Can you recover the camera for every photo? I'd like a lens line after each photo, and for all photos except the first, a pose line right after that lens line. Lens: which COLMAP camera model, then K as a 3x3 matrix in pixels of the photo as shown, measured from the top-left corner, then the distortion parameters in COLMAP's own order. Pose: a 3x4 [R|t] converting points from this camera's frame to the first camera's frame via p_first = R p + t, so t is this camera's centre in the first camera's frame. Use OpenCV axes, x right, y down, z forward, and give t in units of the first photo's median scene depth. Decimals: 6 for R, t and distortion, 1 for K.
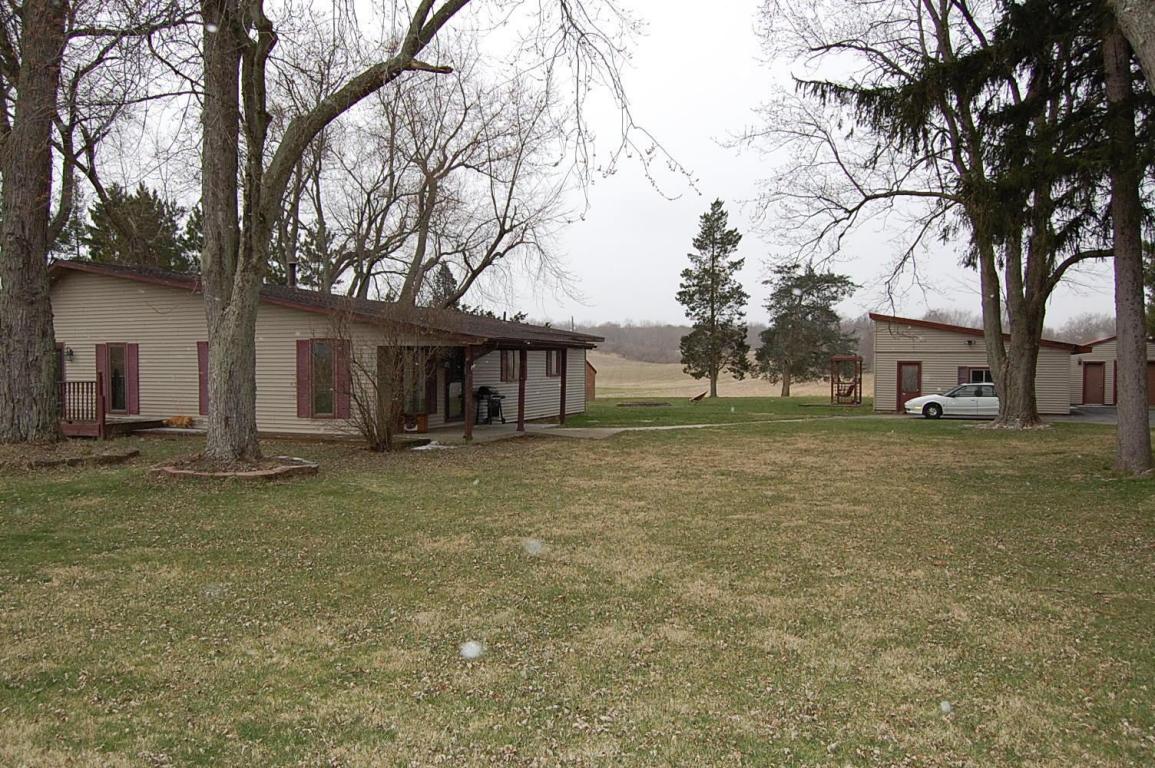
lens RADIAL K [[908.6, 0, 575.3], [0, 908.6, 390.9], [0, 0, 1]] dist [-0.091913, 0.036600]
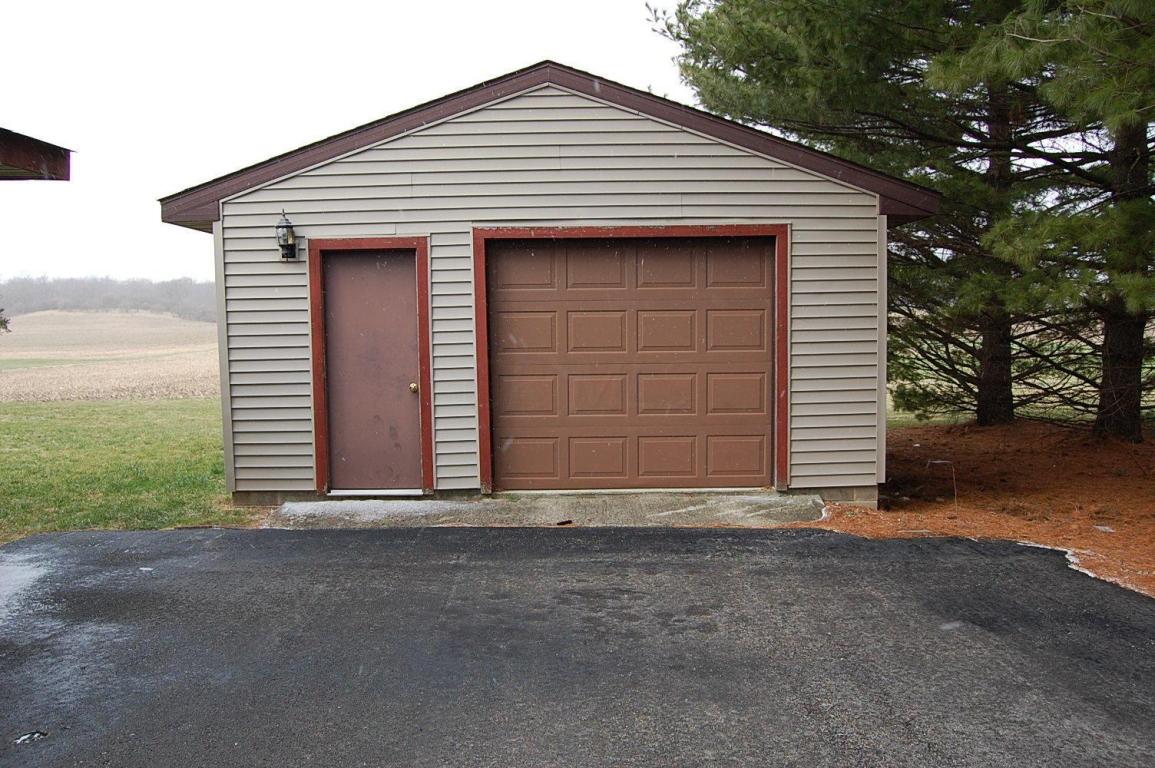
lens RADIAL K [[908.6, 0, 575.3], [0, 908.6, 390.9], [0, 0, 1]] dist [-0.091913, 0.036600]
pose [[0.918714, -0.044064, 0.392457, 0.767532], [0.026011, 0.998350, 0.051202, -0.017027], [-0.394065, -0.036832, 0.918344, 1.142515]]
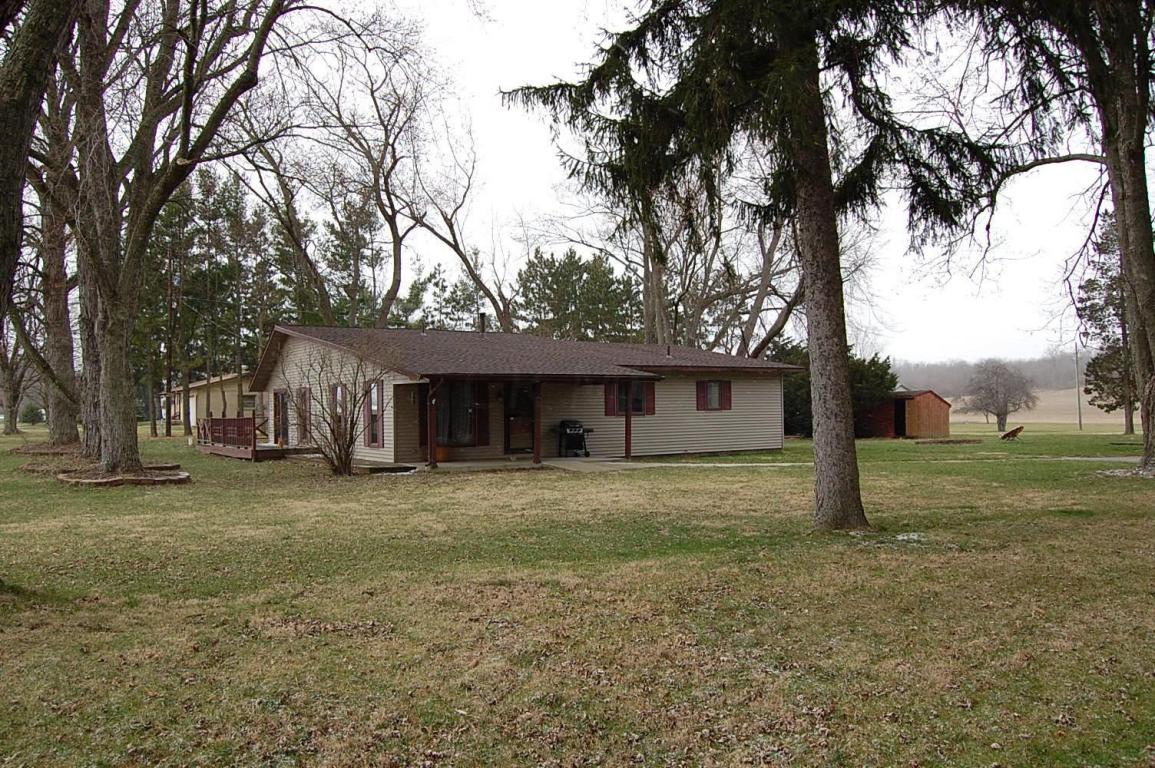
lens RADIAL K [[908.6, 0, 575.3], [0, 908.6, 390.9], [0, 0, 1]] dist [-0.091913, 0.036600]
pose [[0.803811, -0.024756, -0.594370, 0.434659], [-0.001009, 0.999076, -0.042978, 0.005132], [0.594884, 0.035146, 0.803043, 0.145240]]
